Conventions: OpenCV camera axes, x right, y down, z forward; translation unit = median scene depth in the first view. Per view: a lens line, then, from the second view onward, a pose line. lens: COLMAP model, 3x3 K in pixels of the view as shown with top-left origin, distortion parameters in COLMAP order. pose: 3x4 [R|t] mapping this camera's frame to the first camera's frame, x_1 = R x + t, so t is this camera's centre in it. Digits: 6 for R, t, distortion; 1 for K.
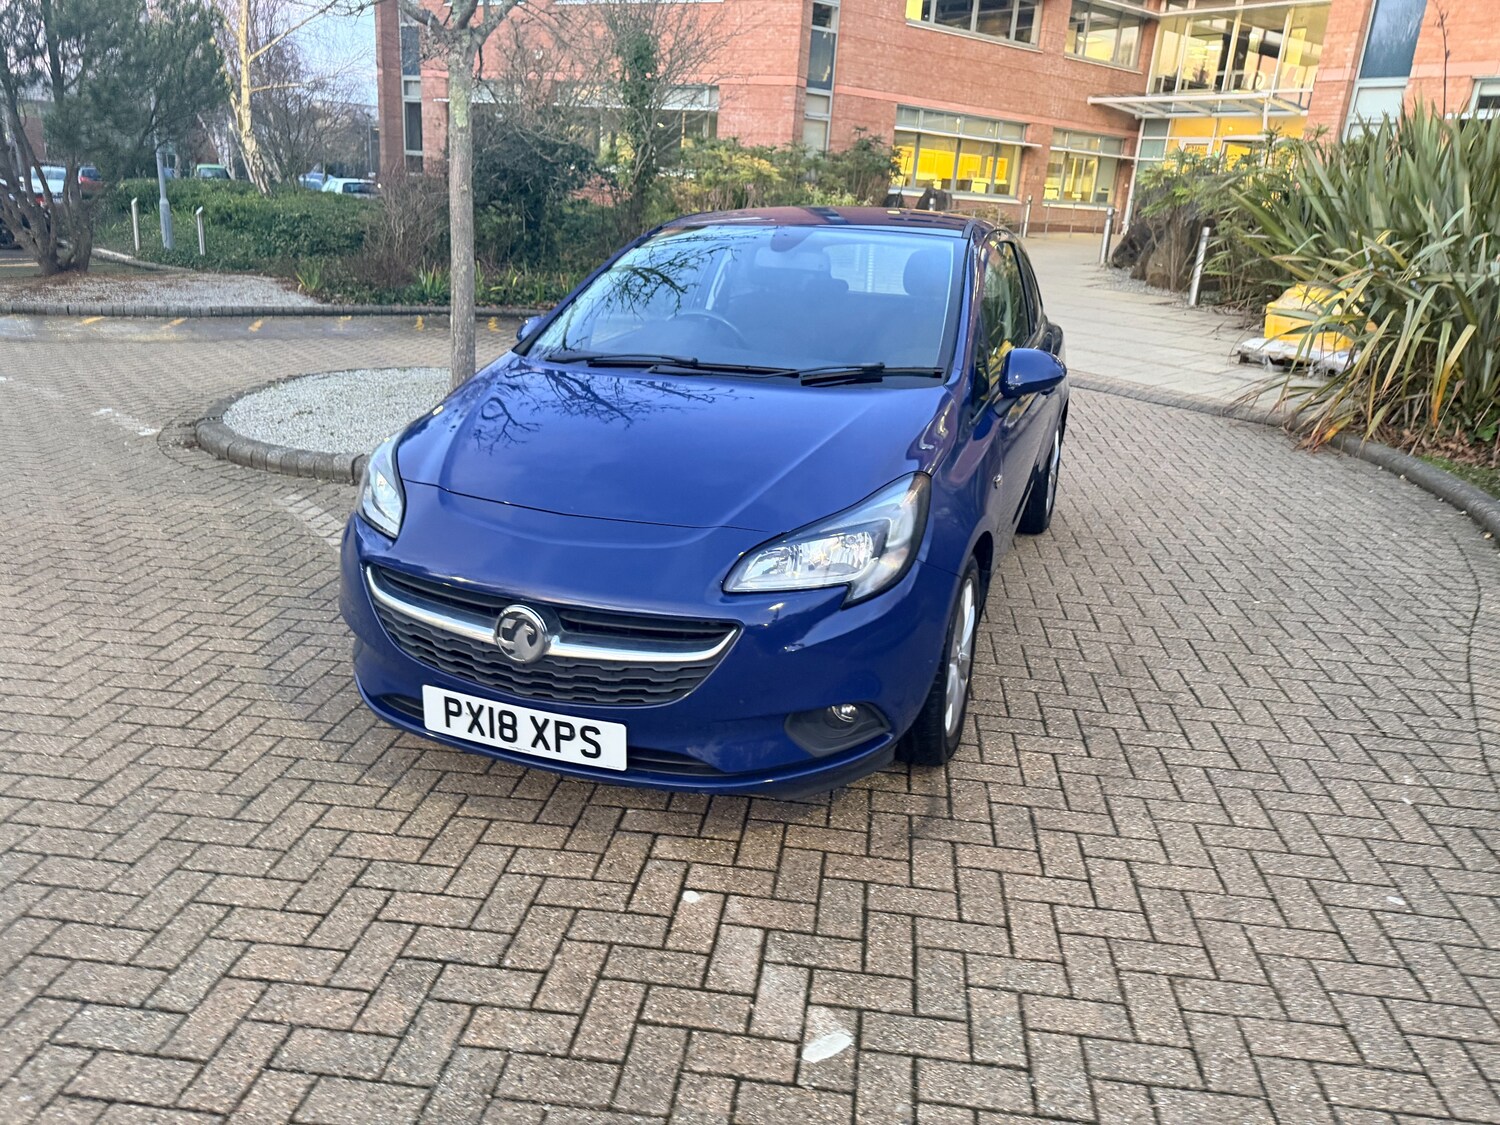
lens RADIAL K [[1058.2, 0, 750.0], [0, 1058.2, 562.5], [0, 0, 1]] dist [0.031822, -0.043927]
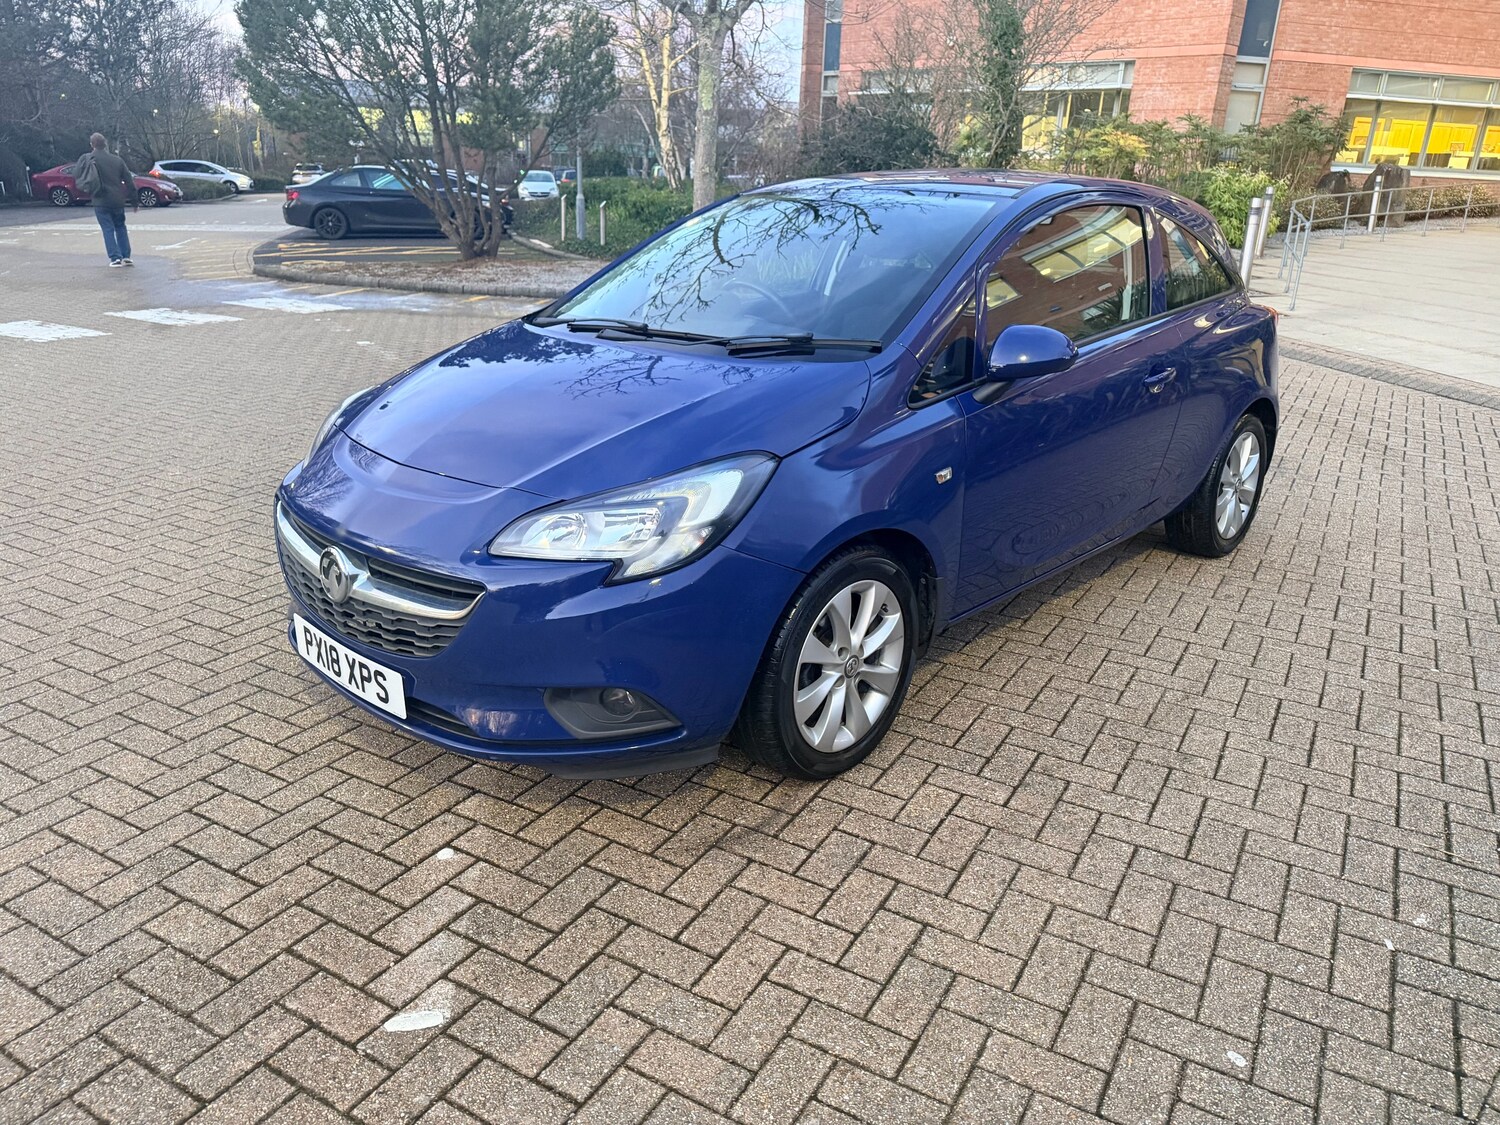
lens RADIAL K [[1052.1, 0, 743.0], [0, 1052.1, 582.6], [0, 0, 1]] dist [-0.006804, 0.003498]
pose [[0.920752, 0.116454, -0.372363, 0.499285], [-0.106258, 0.993186, 0.047865, -0.016129], [0.375400, -0.004505, 0.926852, 0.168929]]
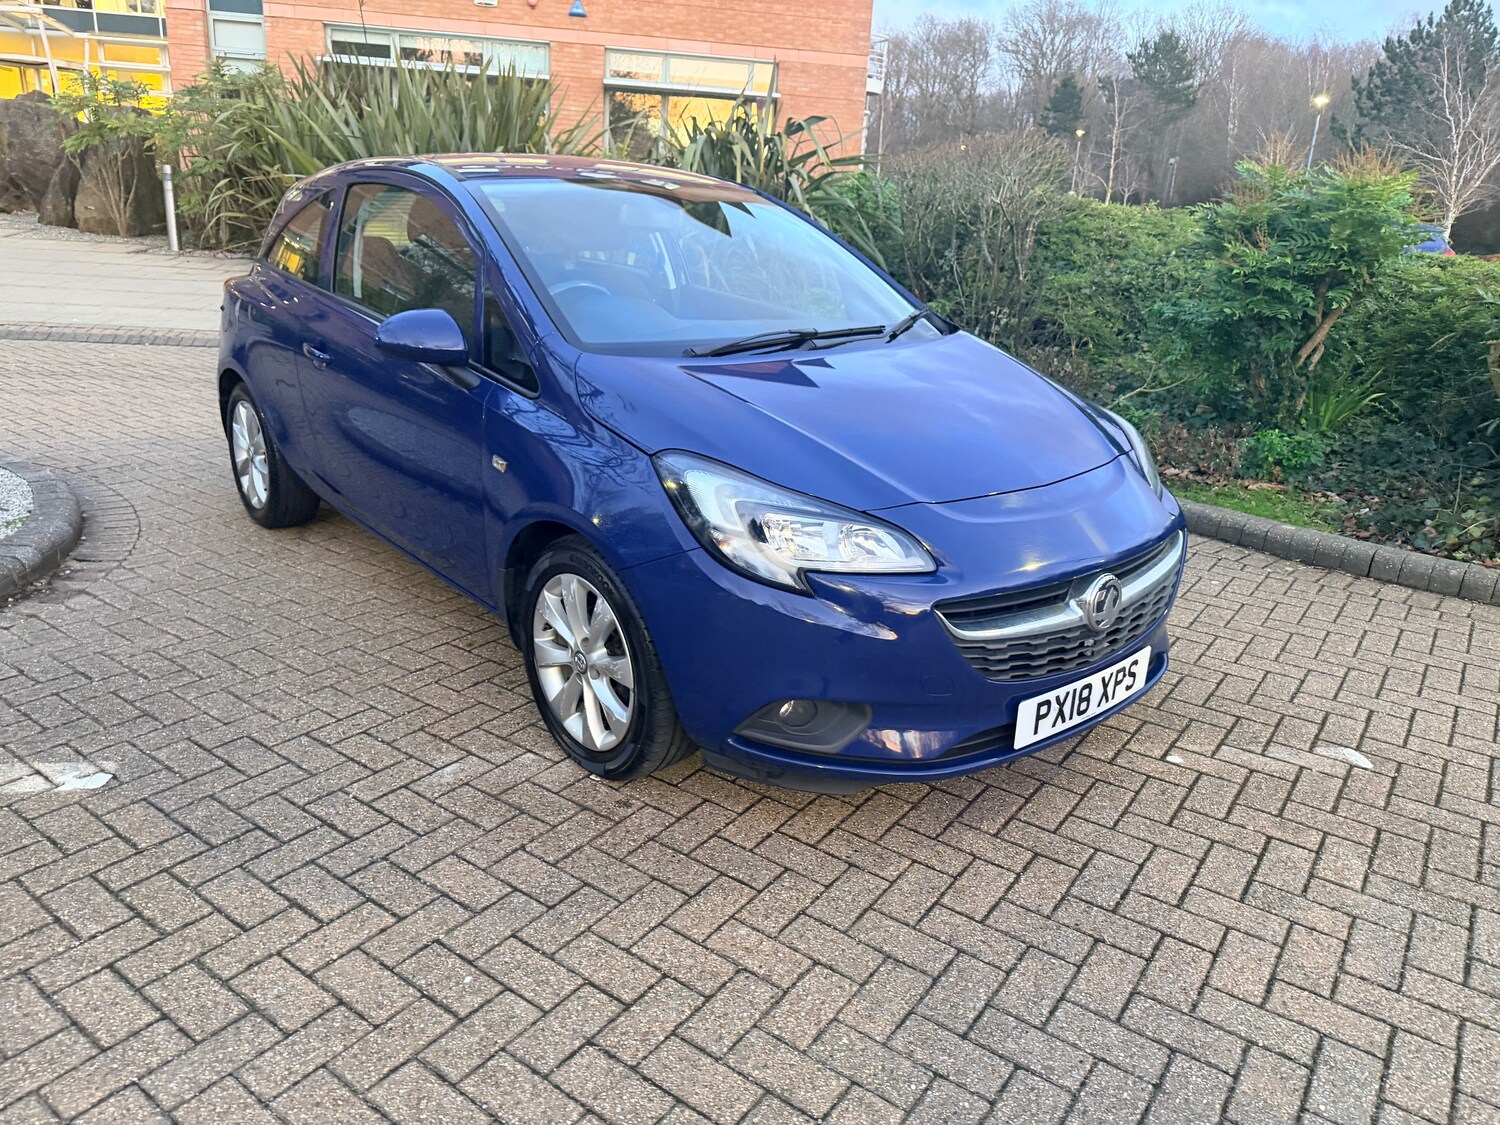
lens RADIAL K [[1060.8, 0, 773.7], [0, 1060.8, 575.5], [0, 0, 1]] dist [0.008789, -0.012704]
pose [[0.472662, -0.314890, 0.823064, -1.096308], [0.257962, 0.942508, 0.212447, -0.233071], [-0.842642, 0.111904, 0.526717, 0.663483]]
